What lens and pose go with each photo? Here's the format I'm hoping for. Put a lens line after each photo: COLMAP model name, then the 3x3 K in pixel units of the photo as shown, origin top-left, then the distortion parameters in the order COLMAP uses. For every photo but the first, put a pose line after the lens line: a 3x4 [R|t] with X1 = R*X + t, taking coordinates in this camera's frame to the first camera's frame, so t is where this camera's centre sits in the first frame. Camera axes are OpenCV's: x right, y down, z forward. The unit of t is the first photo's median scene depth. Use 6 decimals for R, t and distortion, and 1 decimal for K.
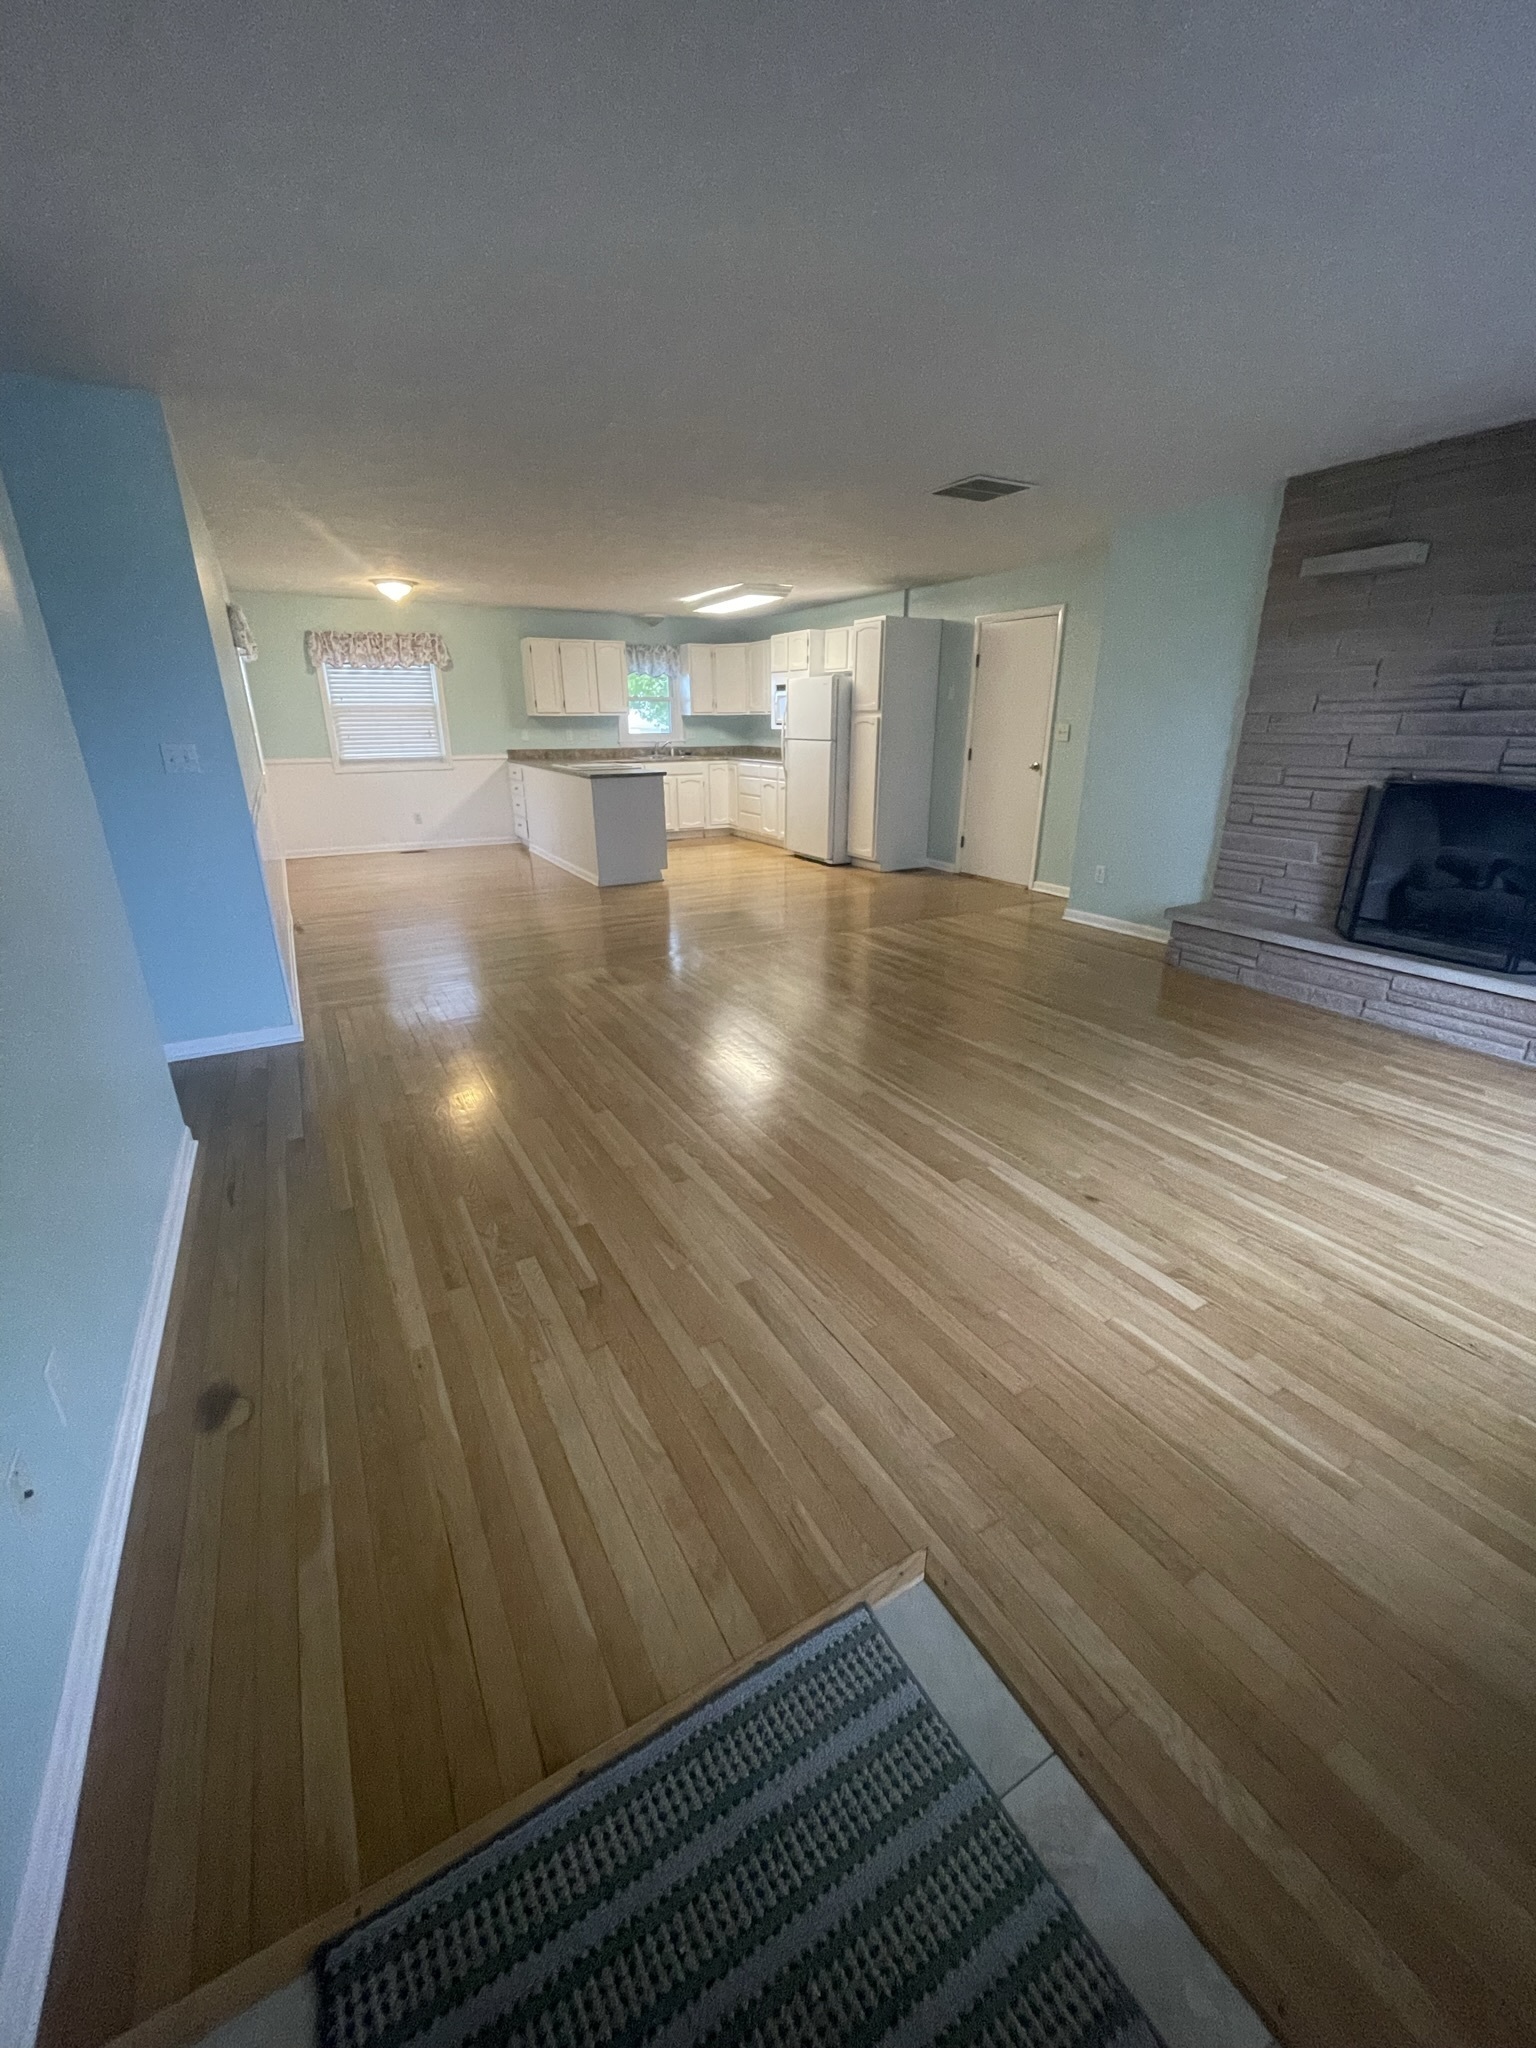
lens RADIAL K [[825.3, 0, 768.0], [0, 825.3, 1024.0], [0, 0, 1]] dist [-0.002919, -0.000164]
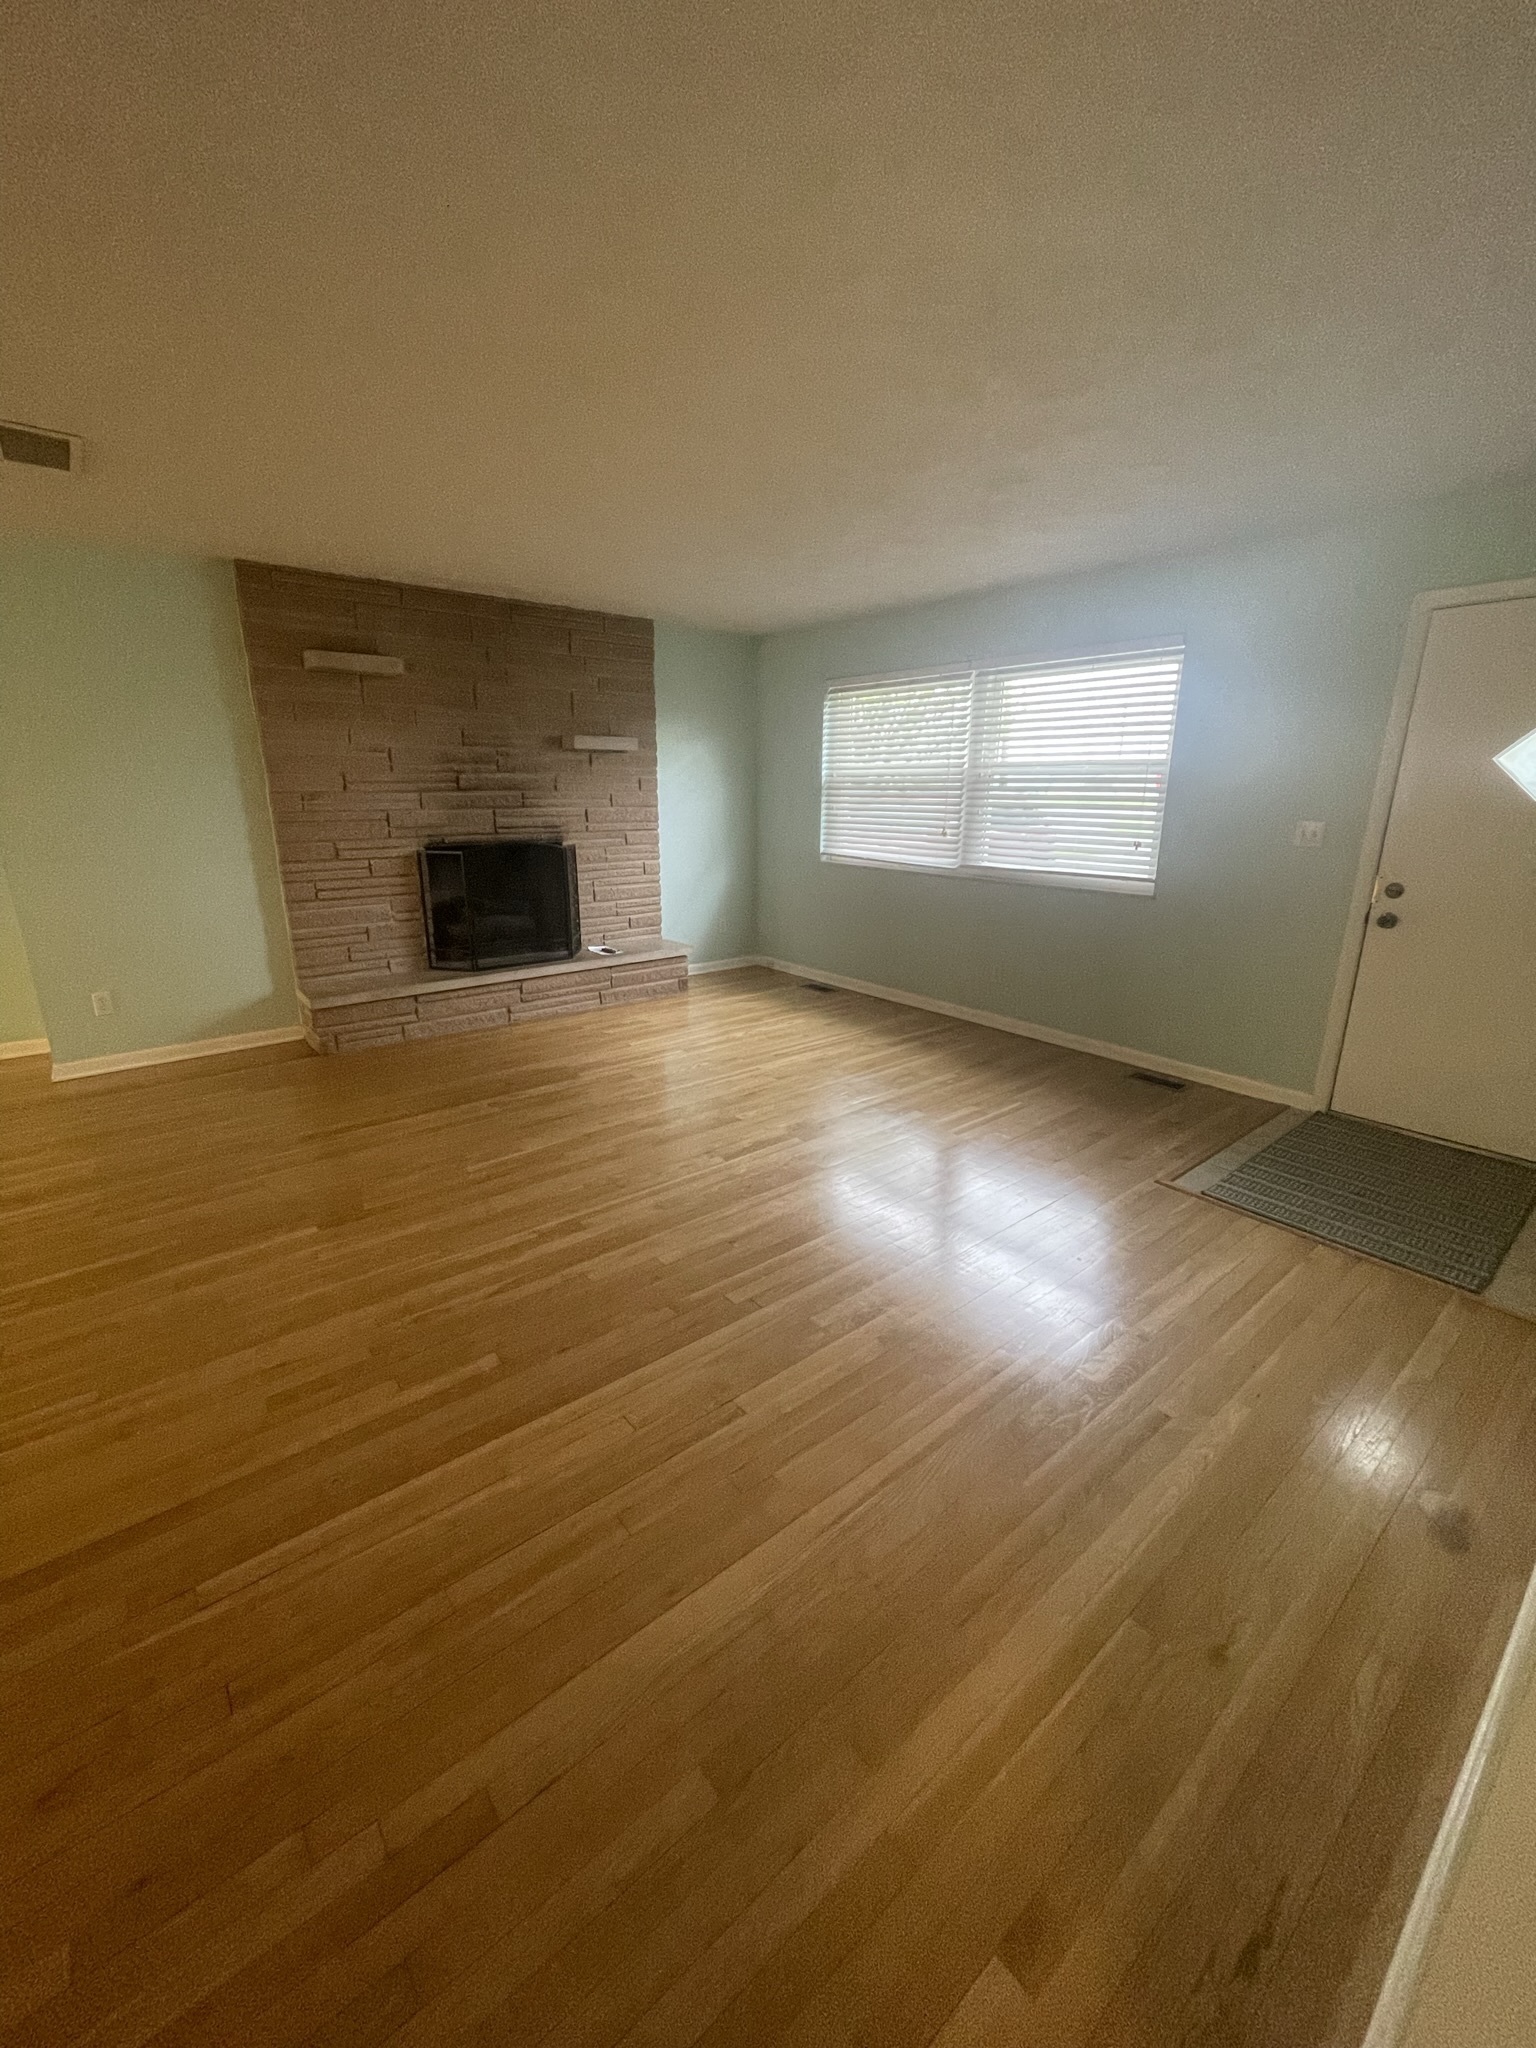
lens RADIAL K [[825.3, 0, 768.0], [0, 825.3, 1024.0], [0, 0, 1]] dist [-0.002919, -0.000164]
pose [[-0.171314, -0.272668, 0.946733, -0.295005], [0.338147, 0.886293, 0.316450, -0.142402], [-0.925369, 0.374347, -0.059633, 0.360754]]
